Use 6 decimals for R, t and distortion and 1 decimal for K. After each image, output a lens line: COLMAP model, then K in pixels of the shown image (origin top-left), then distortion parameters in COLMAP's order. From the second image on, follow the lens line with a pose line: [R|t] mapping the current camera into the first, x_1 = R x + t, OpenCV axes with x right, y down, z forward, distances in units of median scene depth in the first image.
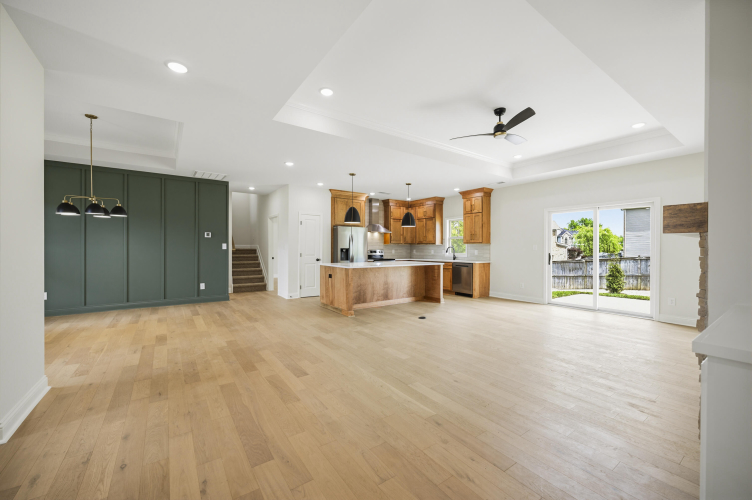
lens RADIAL K [[298.8, 0, 373.0], [0, 298.8, 250.6], [0, 0, 1]] dist [-0.002890, -0.000440]
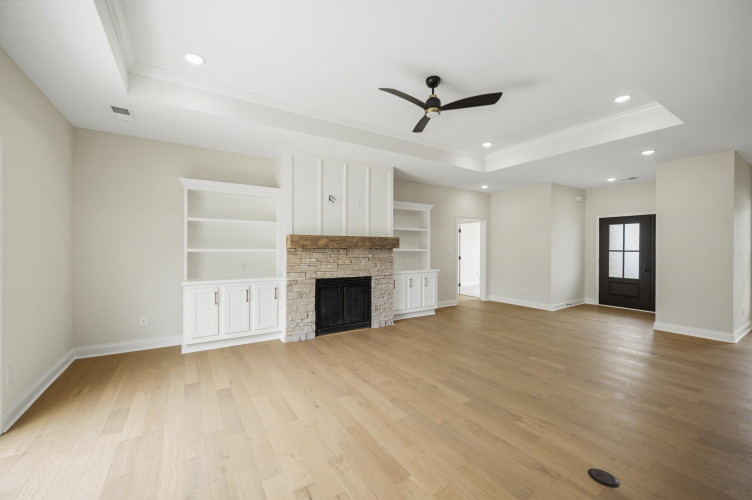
lens RADIAL K [[298.8, 0, 374.0], [0, 298.8, 248.3], [0, 0, 1]] dist [-0.002890, -0.000440]
pose [[-0.999018, -0.006302, 0.043855, 0.292033], [-0.006049, 0.999964, 0.005899, -0.020106], [-0.043890, 0.005628, -0.999021, 0.966001]]
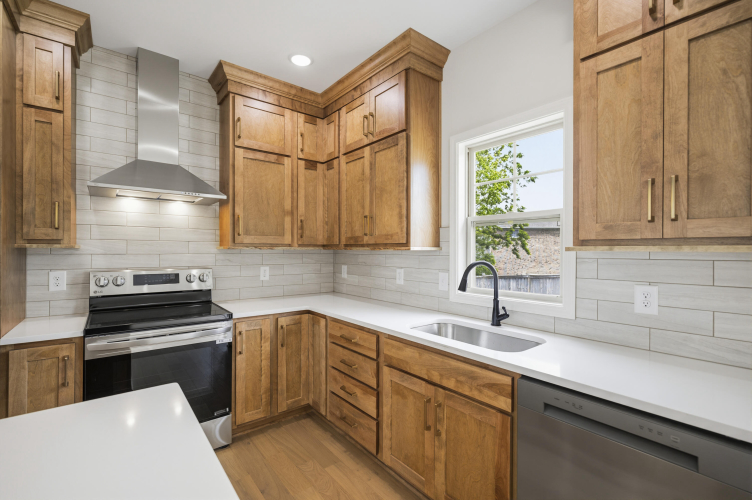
lens RADIAL K [[332.9, 0, 374.1], [0, 332.9, 250.9], [0, 0, 1]] dist [-0.001300, 0.000840]
pose [[0.997873, 0.002014, 0.065164, 0.201087], [-0.001761, 0.999991, -0.003951, -0.022328], [-0.065171, 0.003827, 0.997867, 0.908916]]
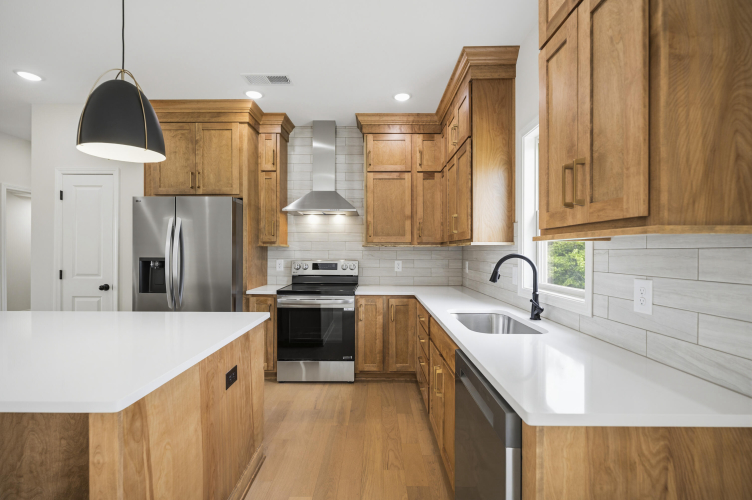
lens RADIAL K [[332.9, 0, 373.2], [0, 332.9, 253.4], [0, 0, 1]] dist [-0.001300, 0.000840]
pose [[0.815248, 0.003286, -0.579103, 0.366356], [-0.004125, 0.999991, -0.000132, -0.015460], [0.579098, 0.002496, 0.815254, 0.879495]]
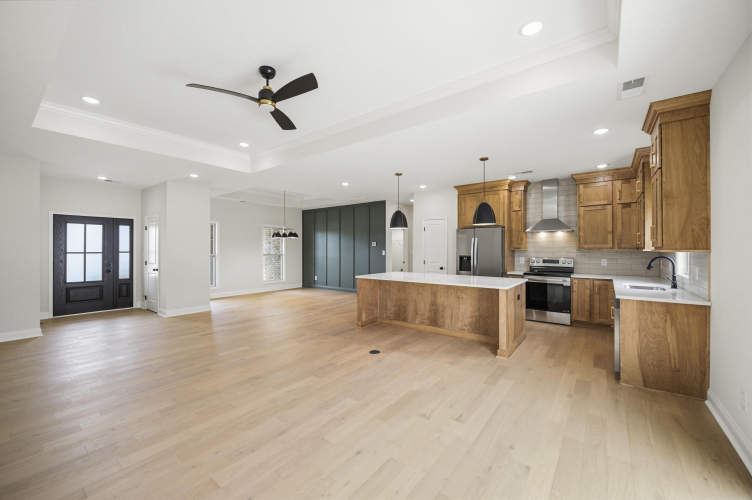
lens RADIAL K [[298.8, 0, 373.9], [0, 298.8, 249.4], [0, 0, 1]] dist [-0.002890, -0.000440]
pose [[0.296055, -0.001897, -0.955169, 0.638274], [-0.005343, 0.999979, -0.003642, -0.022372], [0.955156, 0.006182, 0.296038, 0.558591]]
